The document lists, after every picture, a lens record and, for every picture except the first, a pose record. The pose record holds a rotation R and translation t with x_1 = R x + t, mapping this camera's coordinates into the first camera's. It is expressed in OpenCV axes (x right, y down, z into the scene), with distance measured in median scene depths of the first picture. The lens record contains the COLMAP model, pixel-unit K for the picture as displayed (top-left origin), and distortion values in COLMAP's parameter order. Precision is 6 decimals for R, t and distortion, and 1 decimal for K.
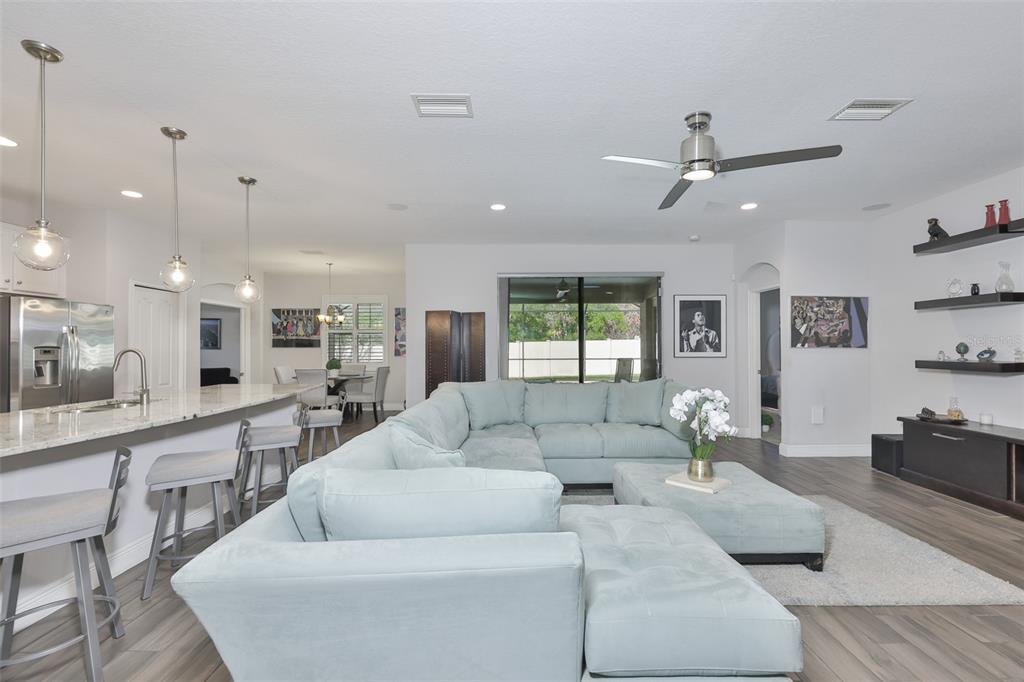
lens RADIAL K [[445.2, 0, 523.8], [0, 445.2, 344.2], [0, 0, 1]] dist [-0.001456, -0.000019]
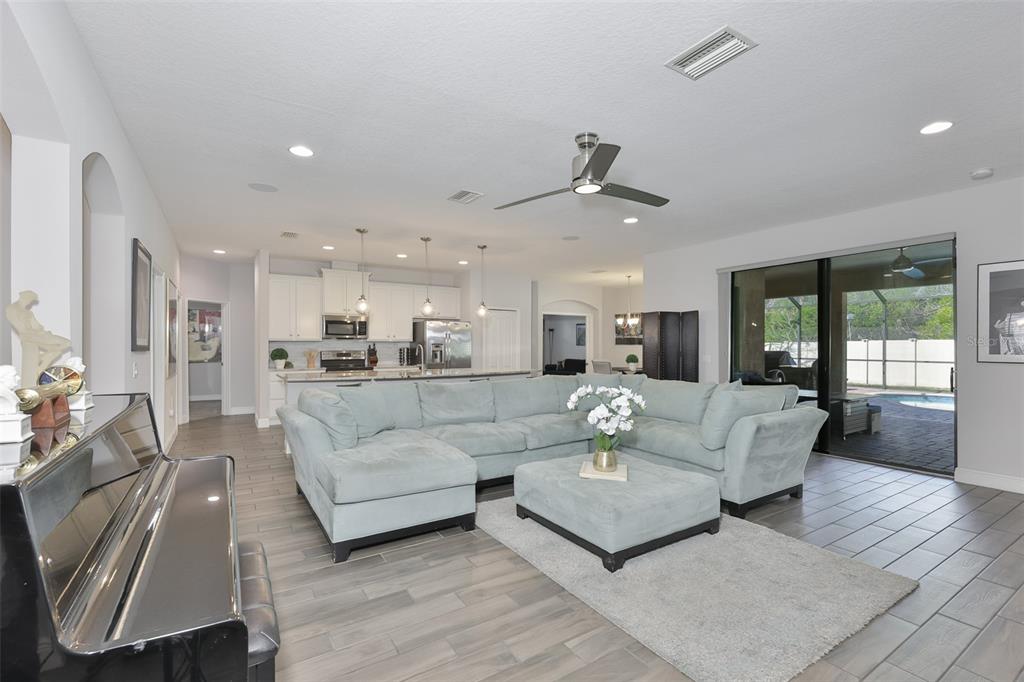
lens RADIAL K [[472.4, 0, 545.5], [0, 472.4, 344.7], [0, 0, 1]] dist [0.000754, 0.000138]
pose [[0.548630, 0.002840, -0.836060, 0.682897], [0.002542, 0.999984, 0.005065, -0.000105], [0.836061, -0.004904, 0.548614, 0.142027]]
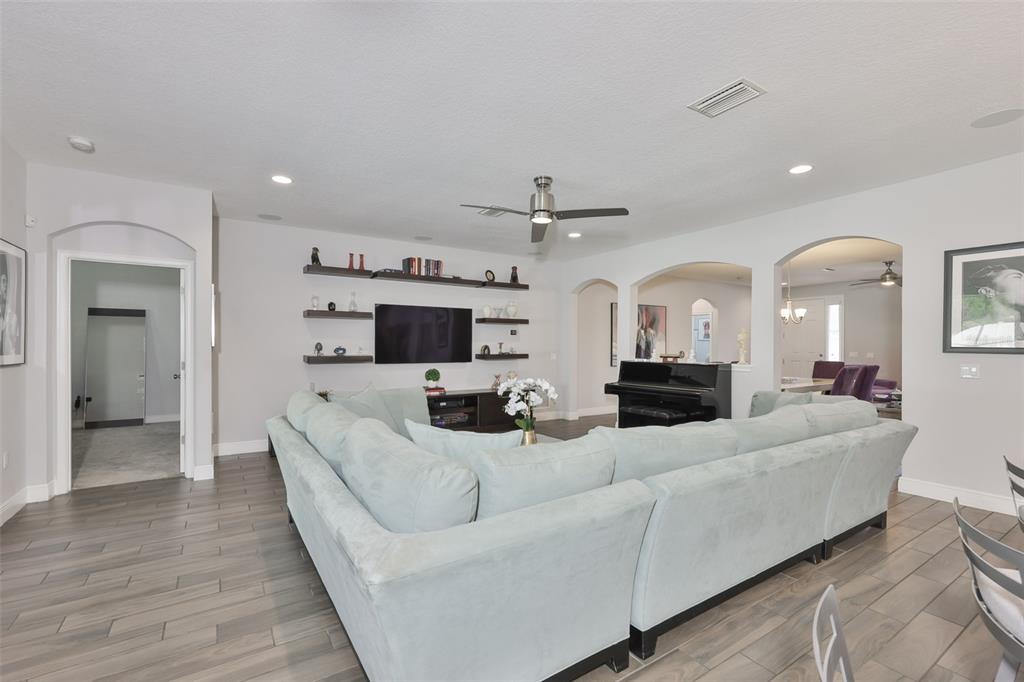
lens RADIAL K [[408.9, 0, 508.4], [0, 408.9, 346.2], [0, 0, 1]] dist [-0.007955, -0.000329]
pose [[-0.476989, -0.001791, 0.878907, -0.334281], [-0.007236, 0.999972, -0.001889, 0.004706], [-0.878879, -0.007260, -0.476989, 0.877945]]
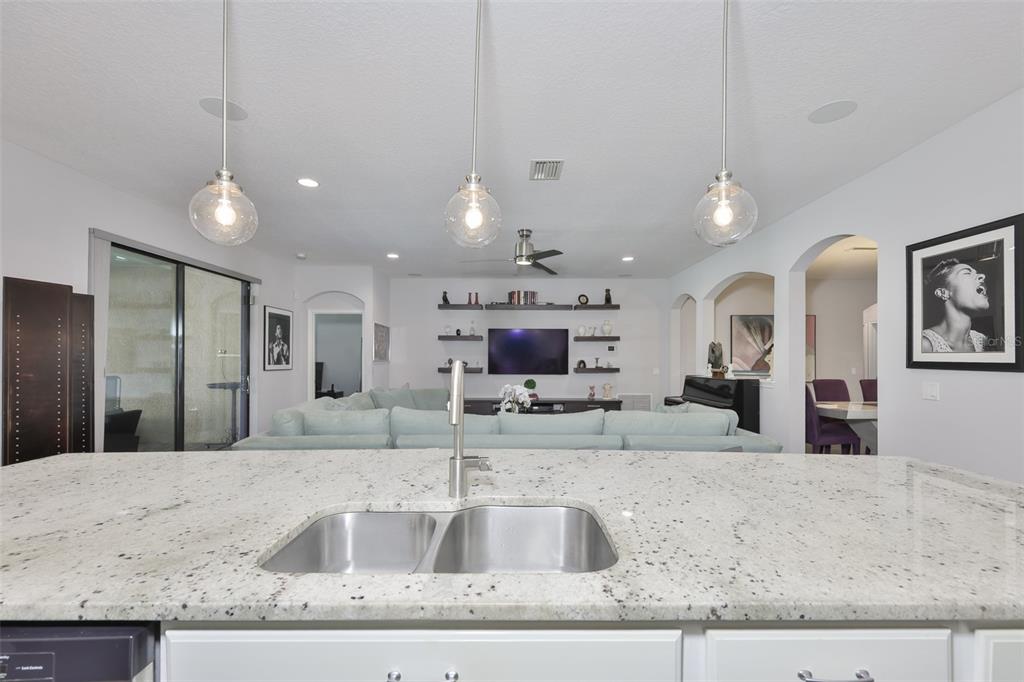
lens RADIAL K [[401.9, 0, 527.2], [0, 401.9, 365.8], [0, 0, 1]] dist [-0.000948, -0.000057]
pose [[0.033427, -0.011912, 0.999370, -0.624061], [-0.009410, 0.999881, 0.012233, 0.004404], [-0.999397, -0.009813, 0.033311, 0.486227]]
